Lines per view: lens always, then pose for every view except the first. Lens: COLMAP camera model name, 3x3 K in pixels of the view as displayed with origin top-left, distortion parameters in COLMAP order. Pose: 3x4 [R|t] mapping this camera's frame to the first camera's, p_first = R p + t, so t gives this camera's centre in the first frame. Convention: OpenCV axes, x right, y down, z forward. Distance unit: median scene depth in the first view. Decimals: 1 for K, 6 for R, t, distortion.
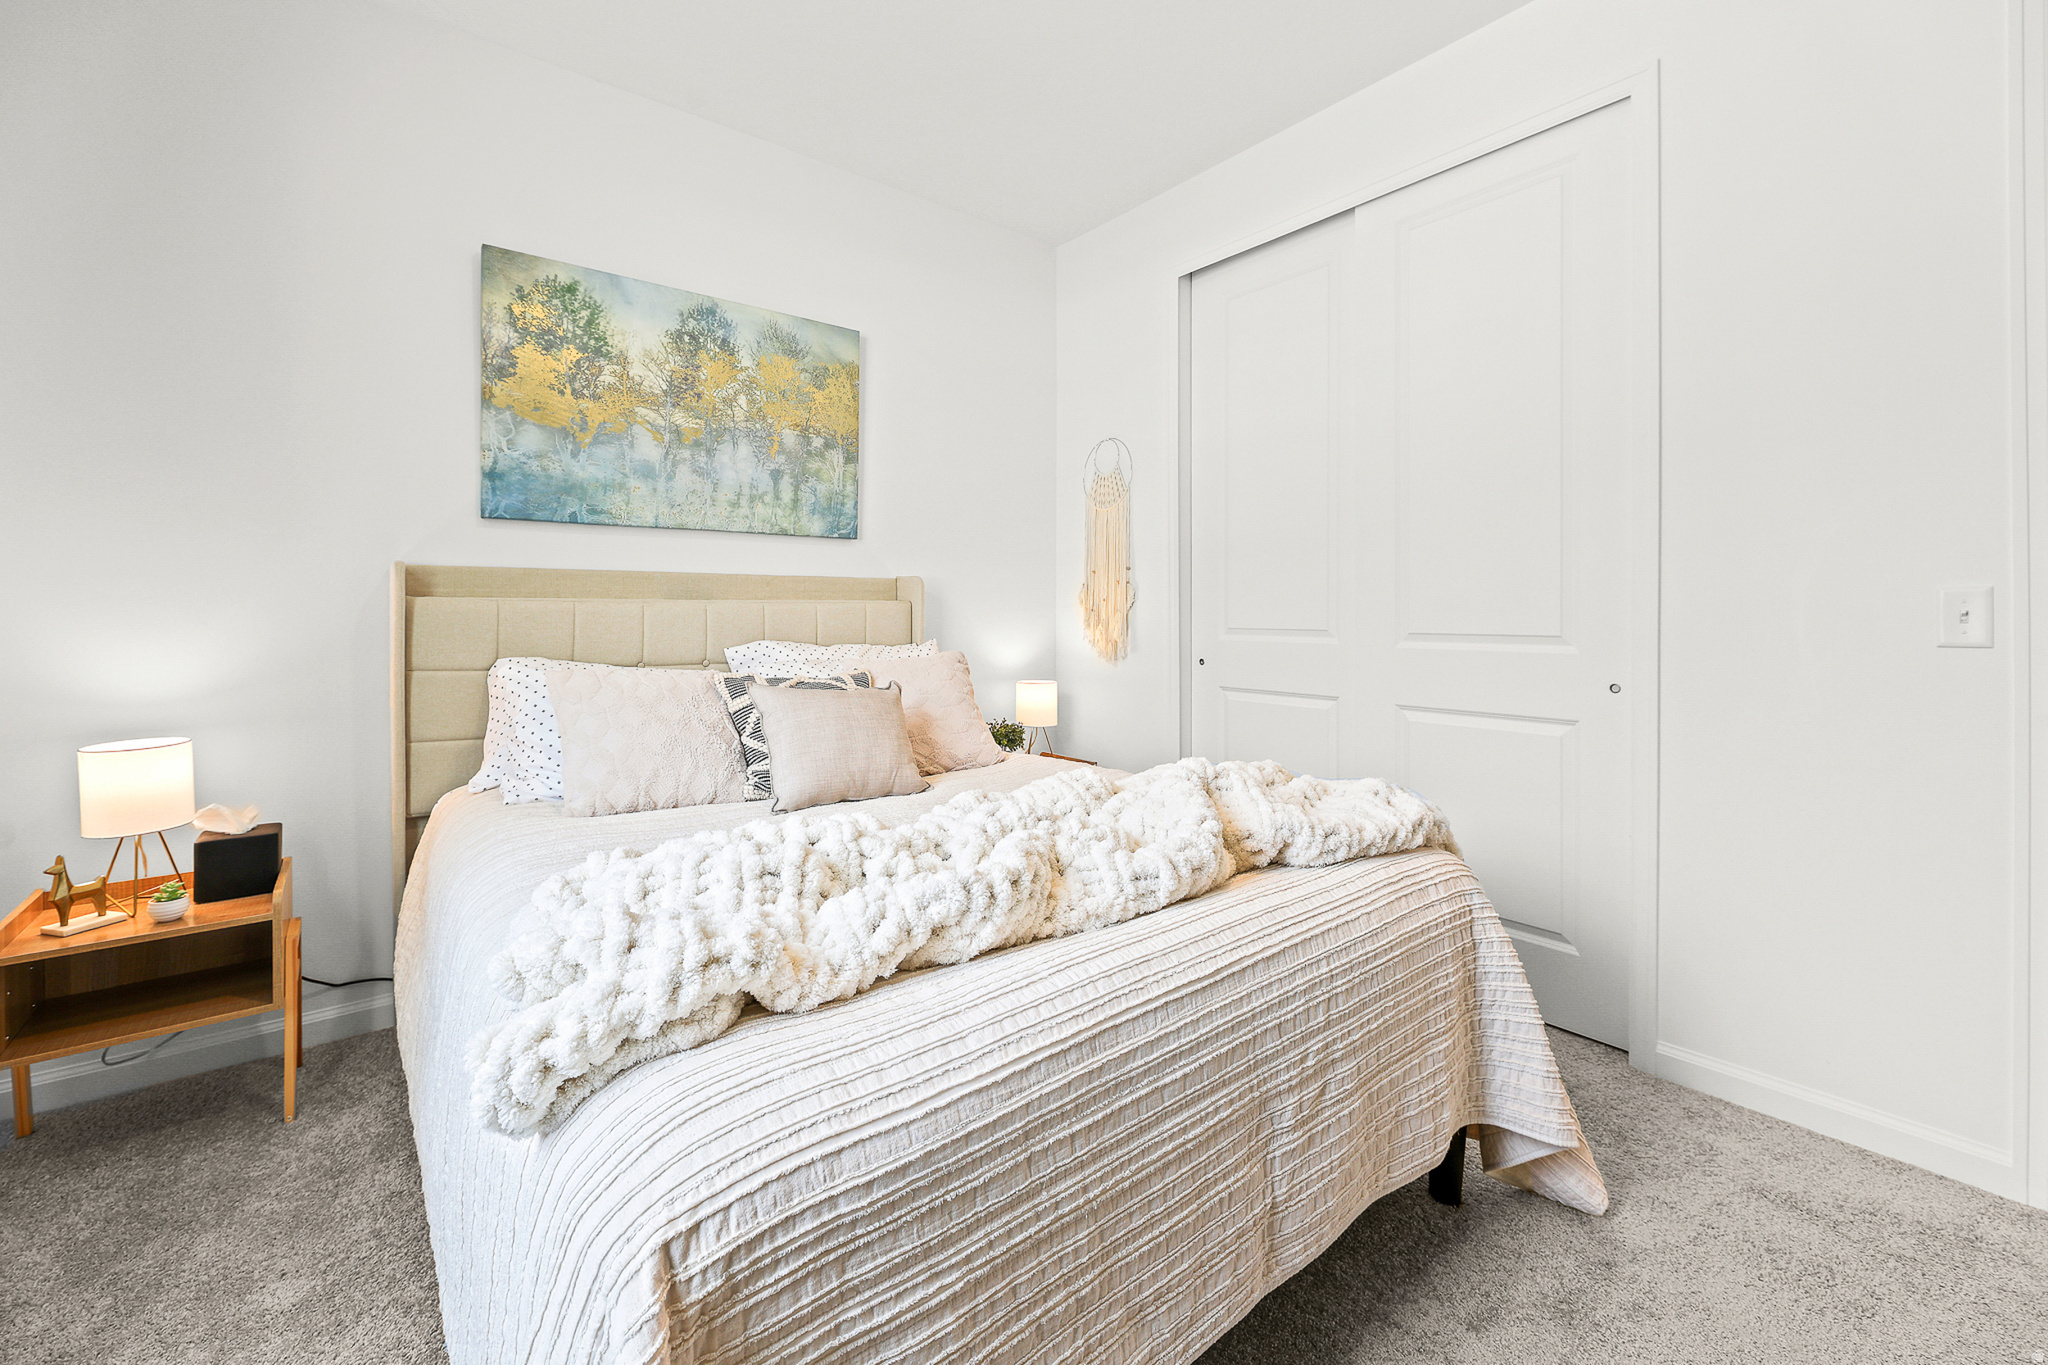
lens RADIAL K [[848.9, 0, 1016.8], [0, 848.9, 607.7], [0, 0, 1]] dist [0.000588, 0.000019]
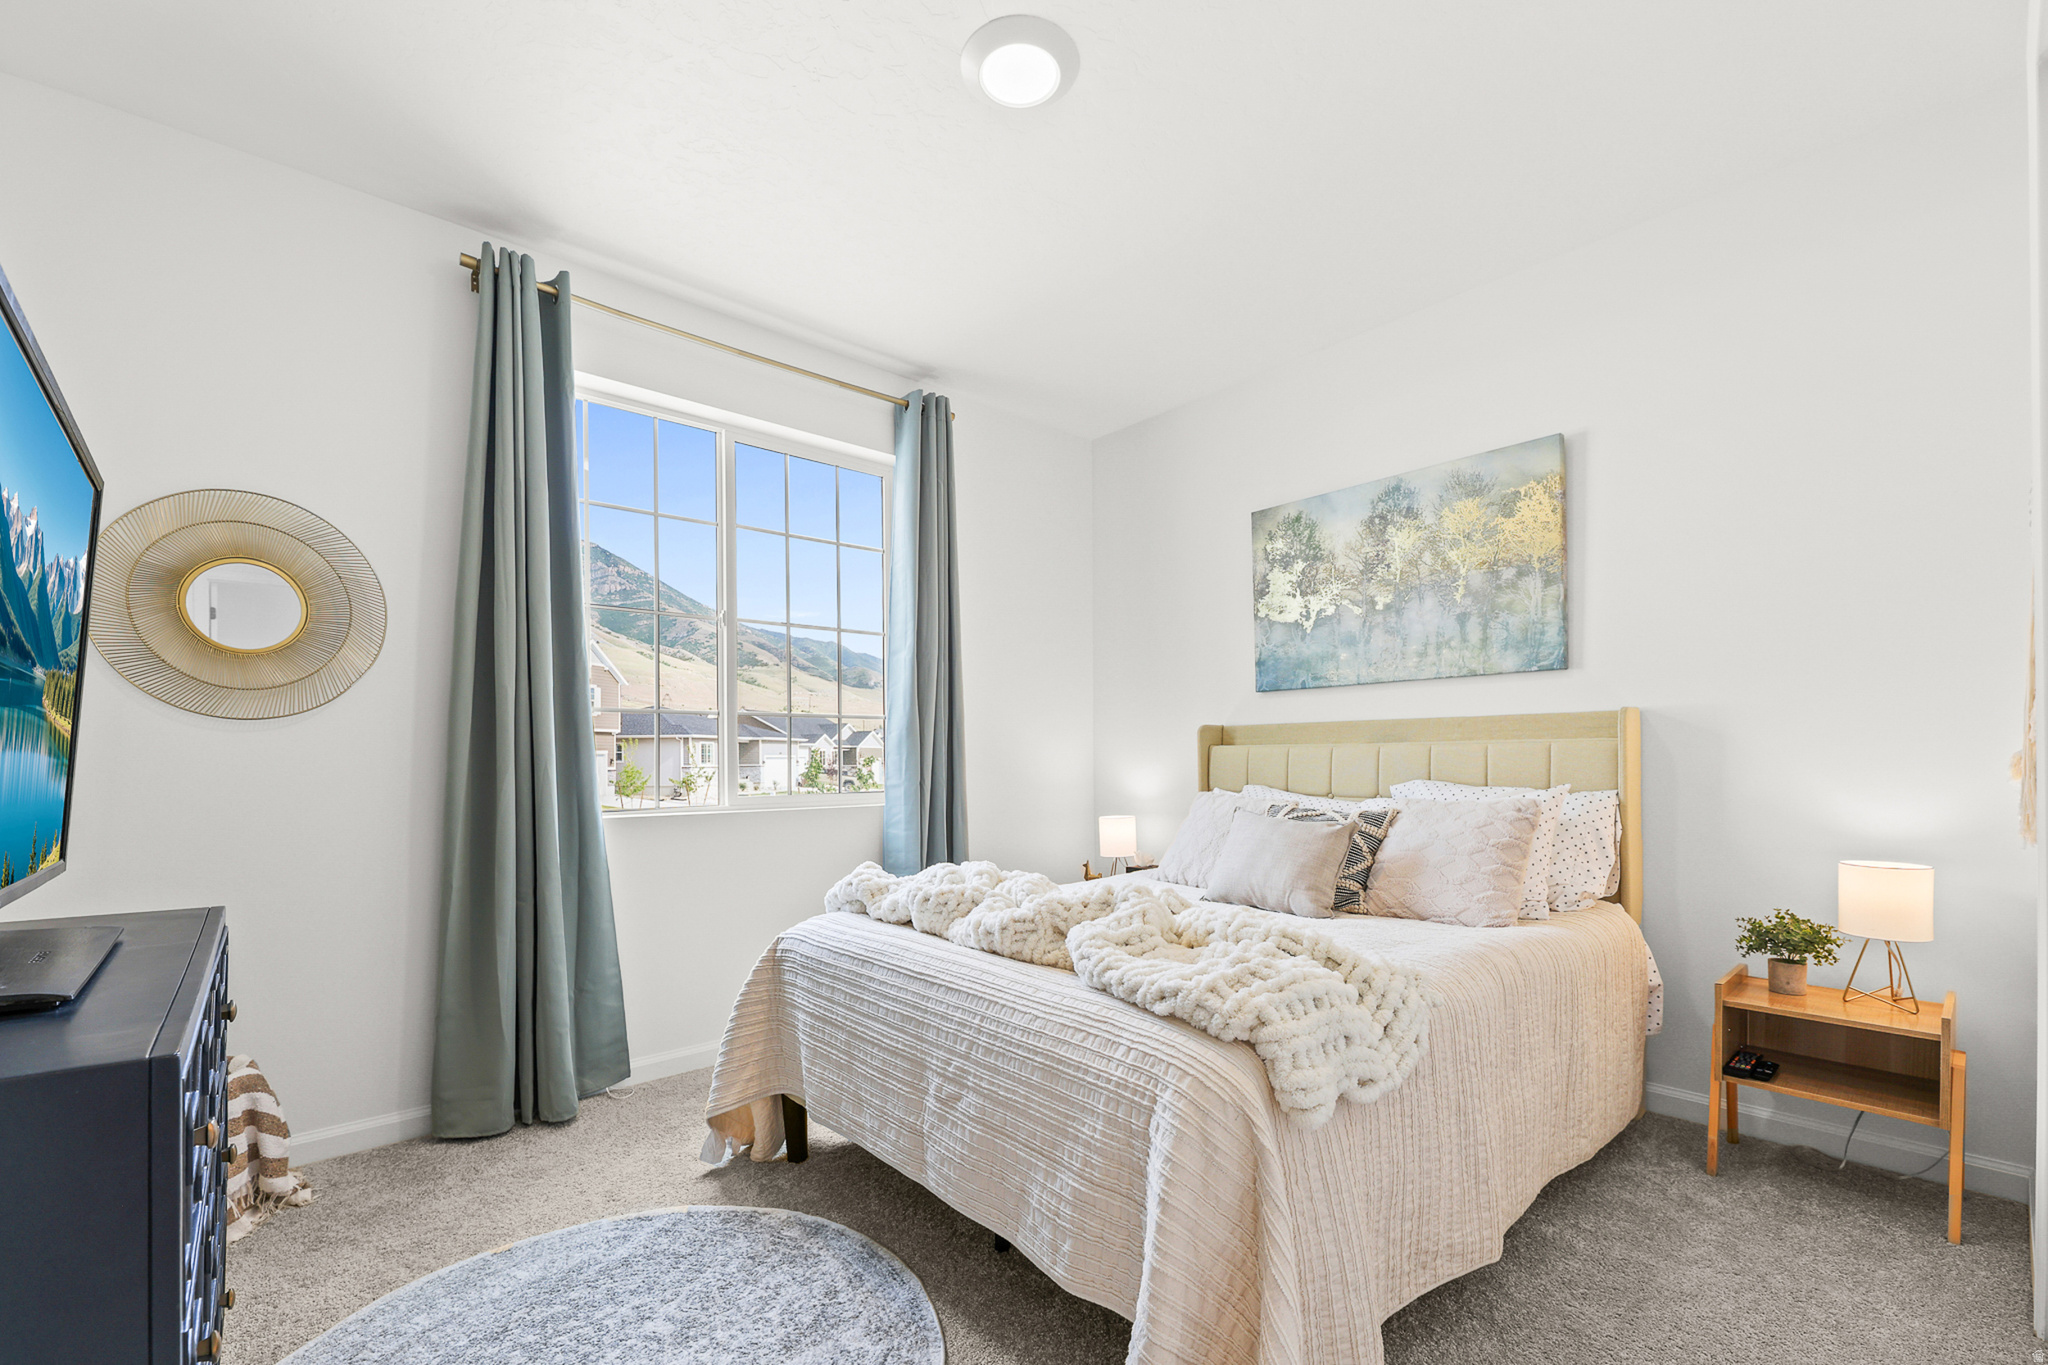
lens RADIAL K [[848.9, 0, 1028.8], [0, 848.9, 765.1], [0, 0, 1]] dist [0.000588, 0.000019]
pose [[0.039691, 0.008868, -0.999173, 0.785149], [0.012711, 0.999875, 0.009380, 0.004315], [0.999131, -0.013072, 0.039573, 0.477312]]
